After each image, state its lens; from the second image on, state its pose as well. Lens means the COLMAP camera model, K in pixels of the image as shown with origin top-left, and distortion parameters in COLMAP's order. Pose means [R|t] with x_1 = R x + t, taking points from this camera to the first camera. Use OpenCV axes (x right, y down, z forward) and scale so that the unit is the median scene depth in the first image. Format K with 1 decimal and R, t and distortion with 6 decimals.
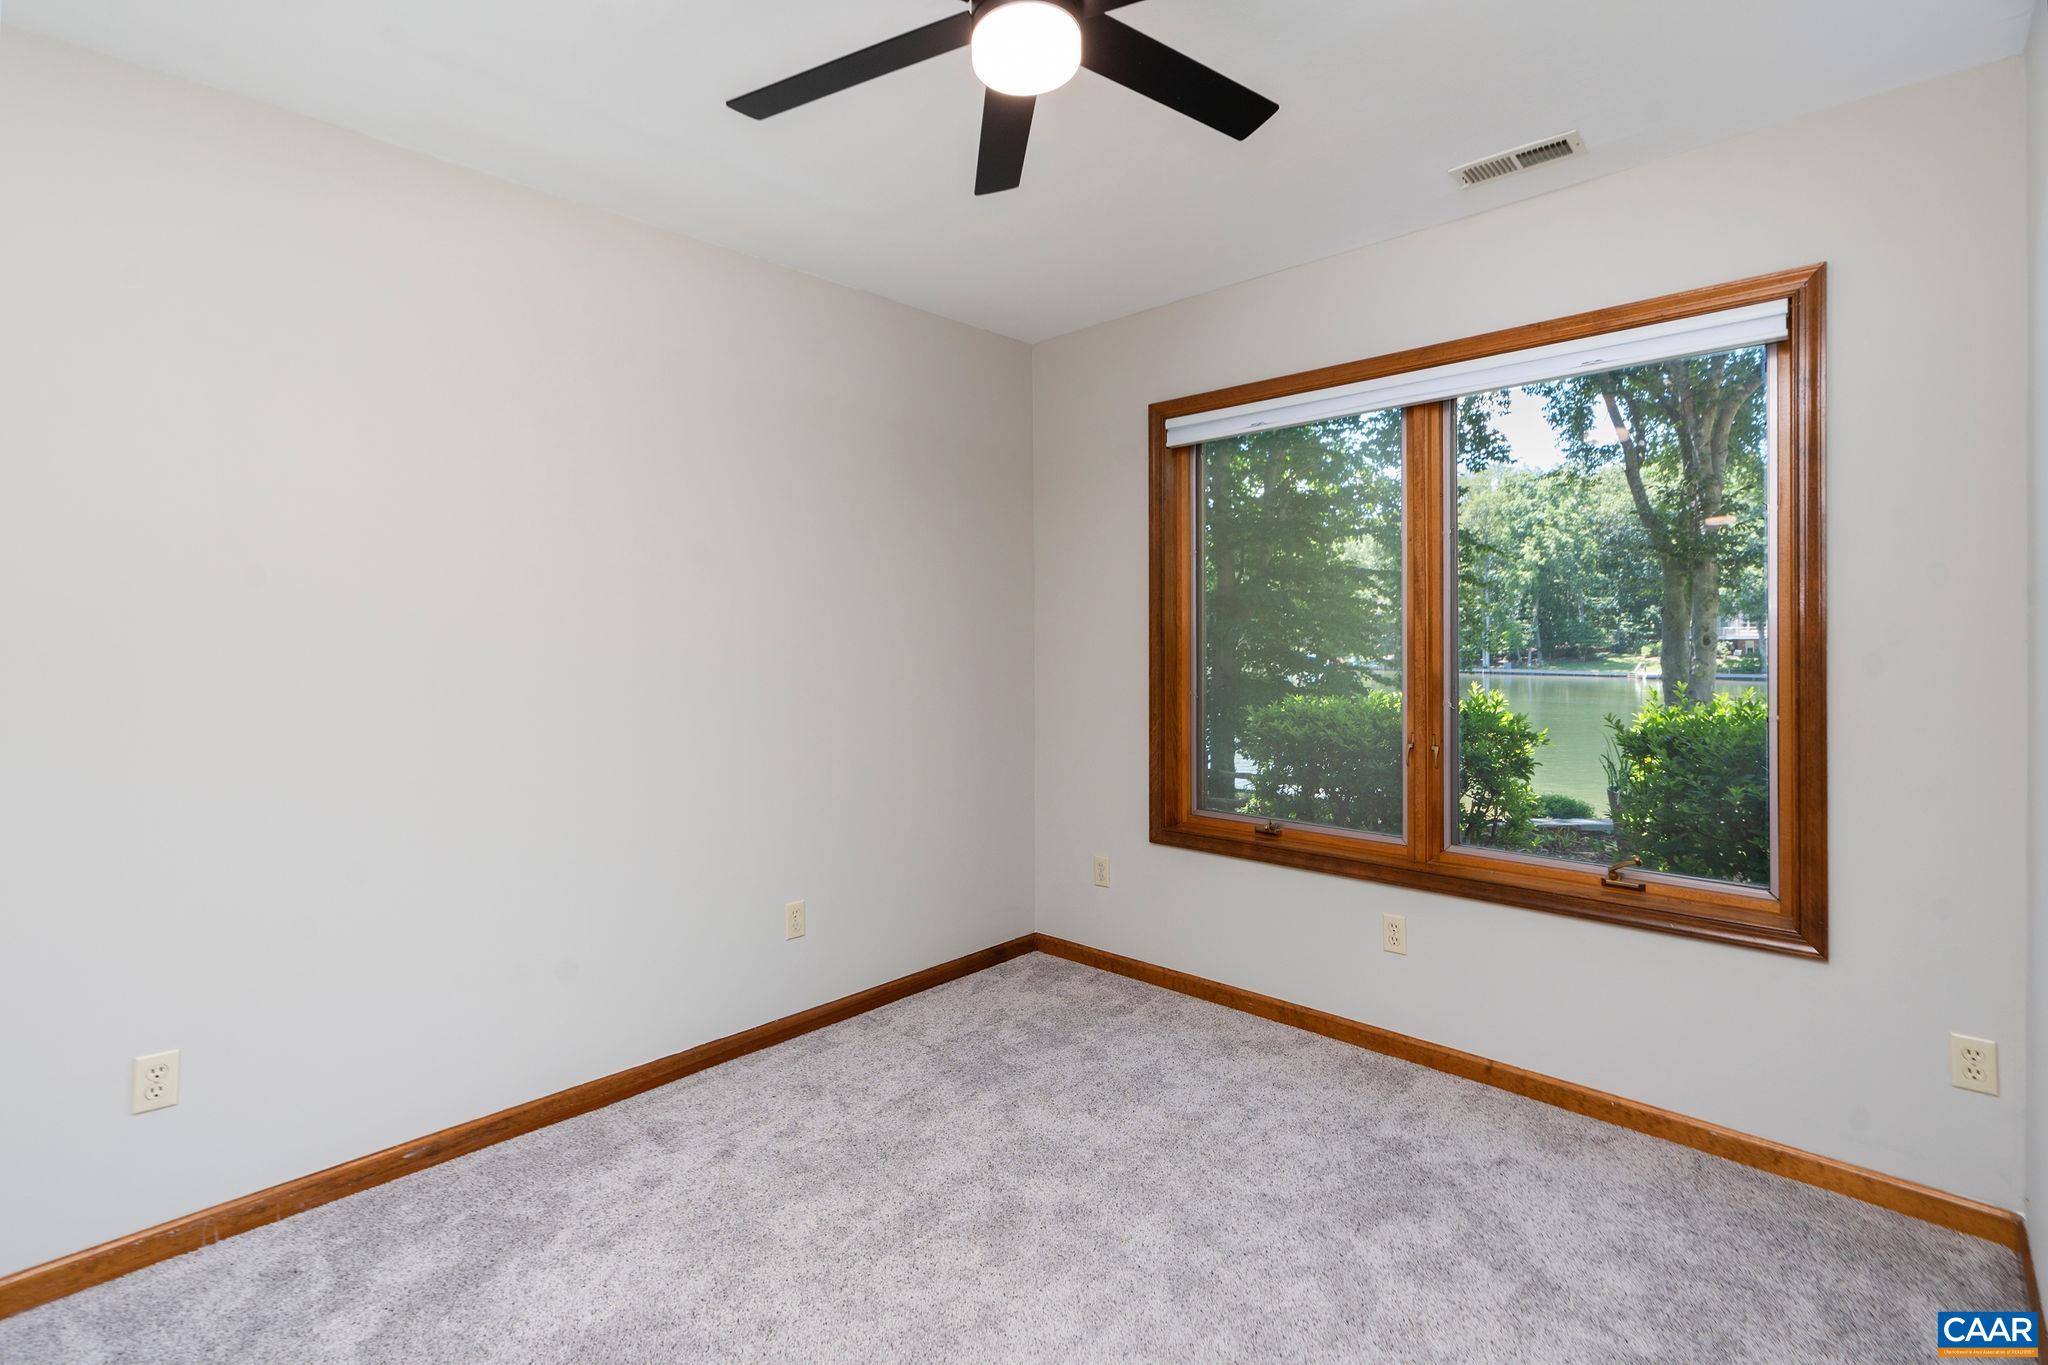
lens RADIAL K [[951.0, 0, 1025.2], [0, 951.0, 625.9], [0, 0, 1]] dist [0.019972, -0.000027]
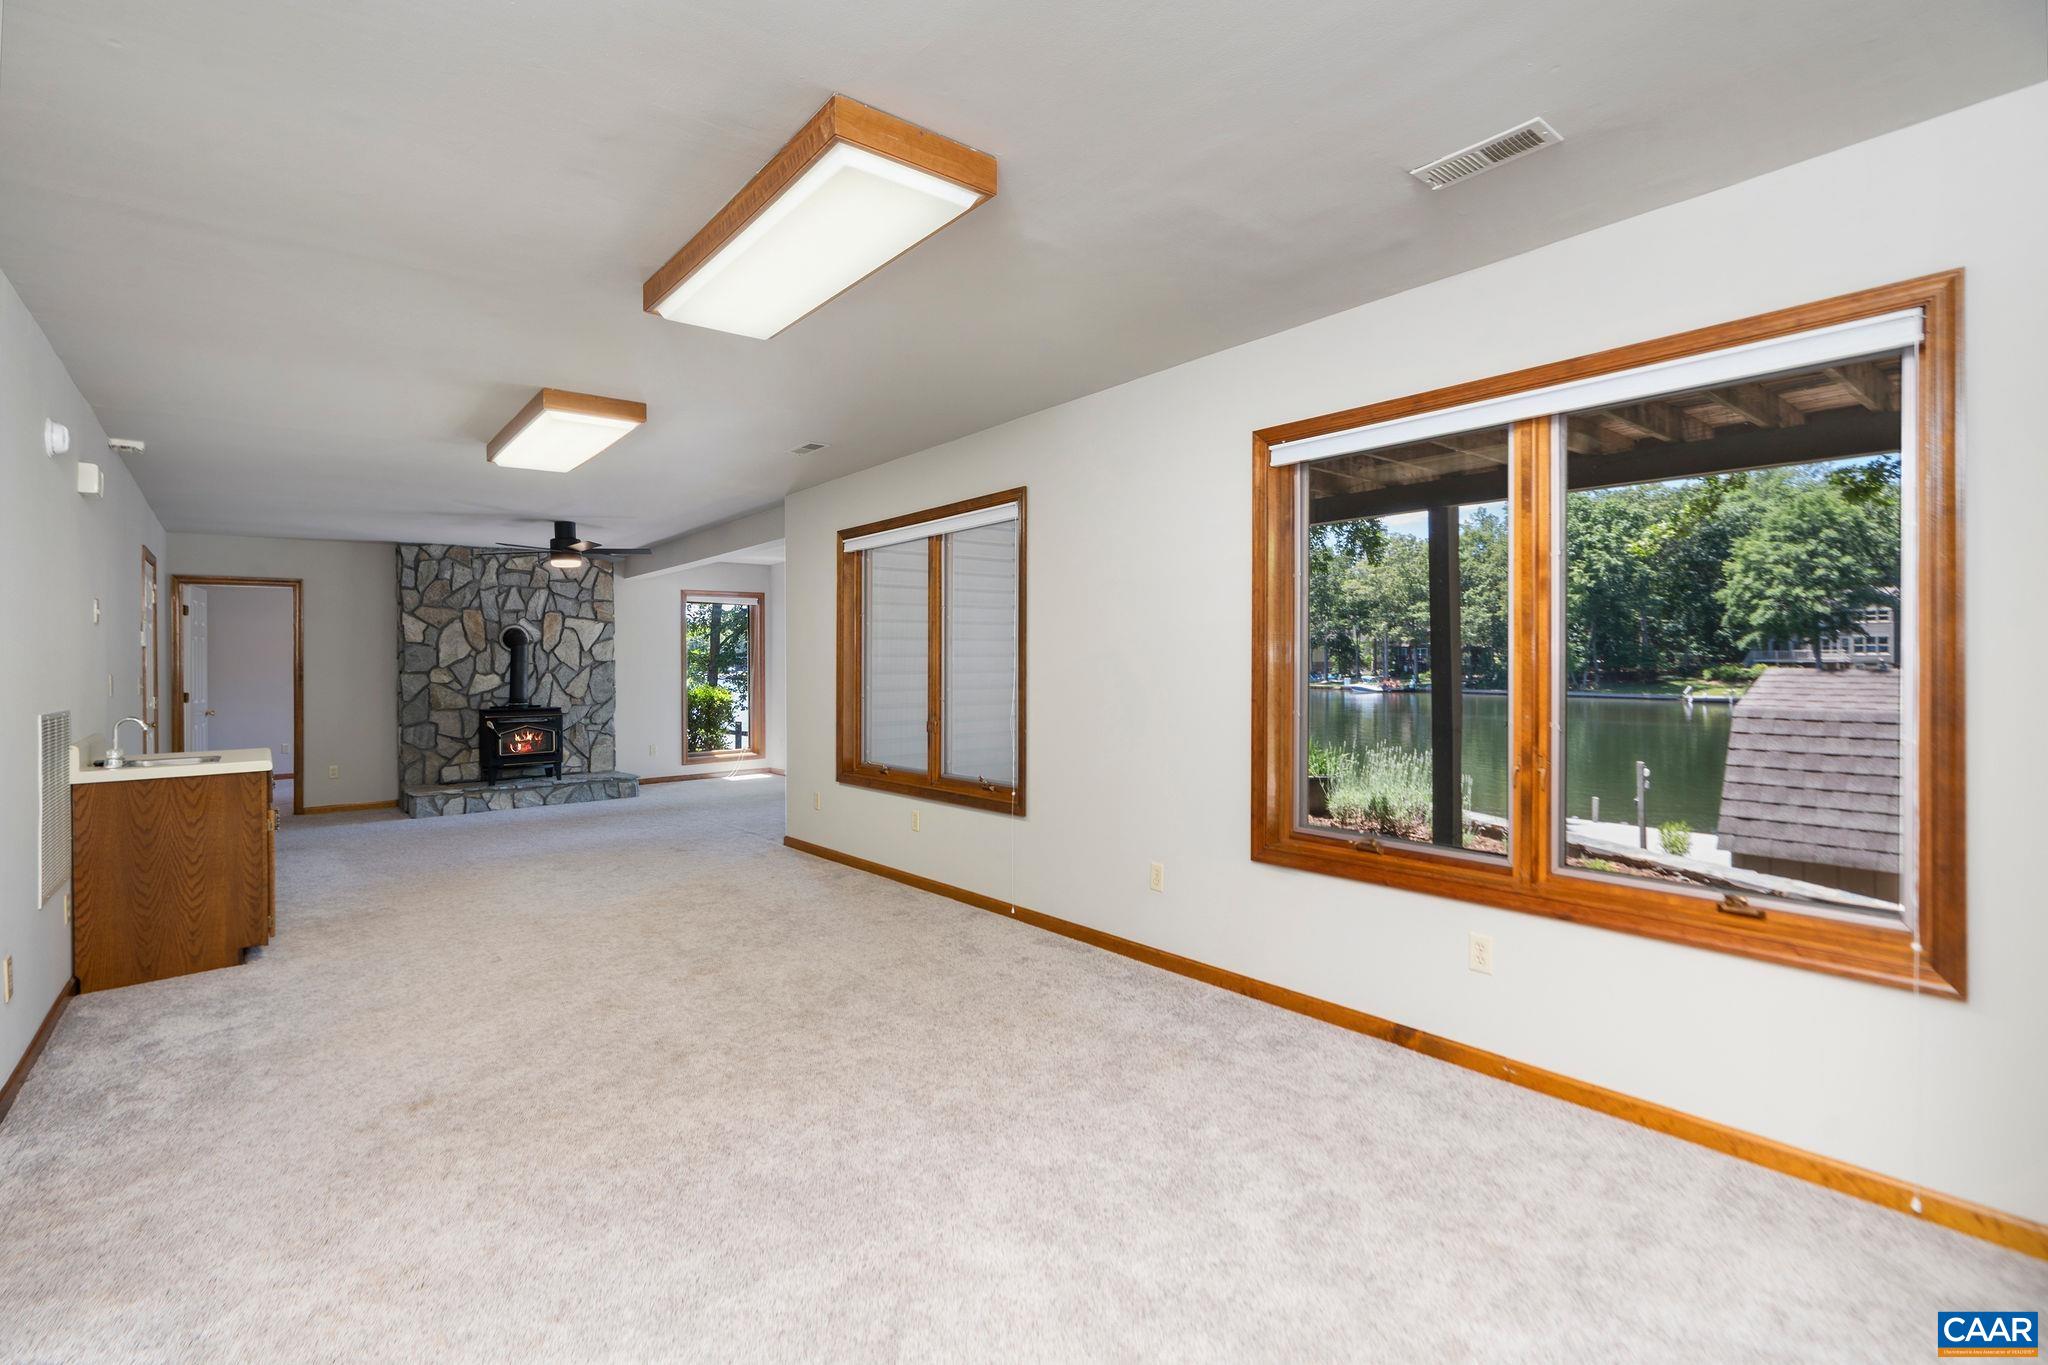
lens RADIAL K [[953.6, 0, 1027.7], [0, 953.6, 648.3], [0, 0, 1]] dist [-0.026276, -0.000071]
pose [[0.990574, 0.001818, -0.136968, 0.273927], [-0.001236, 0.999990, 0.004339, -0.008685], [0.136974, -0.004129, 0.990566, -0.260584]]
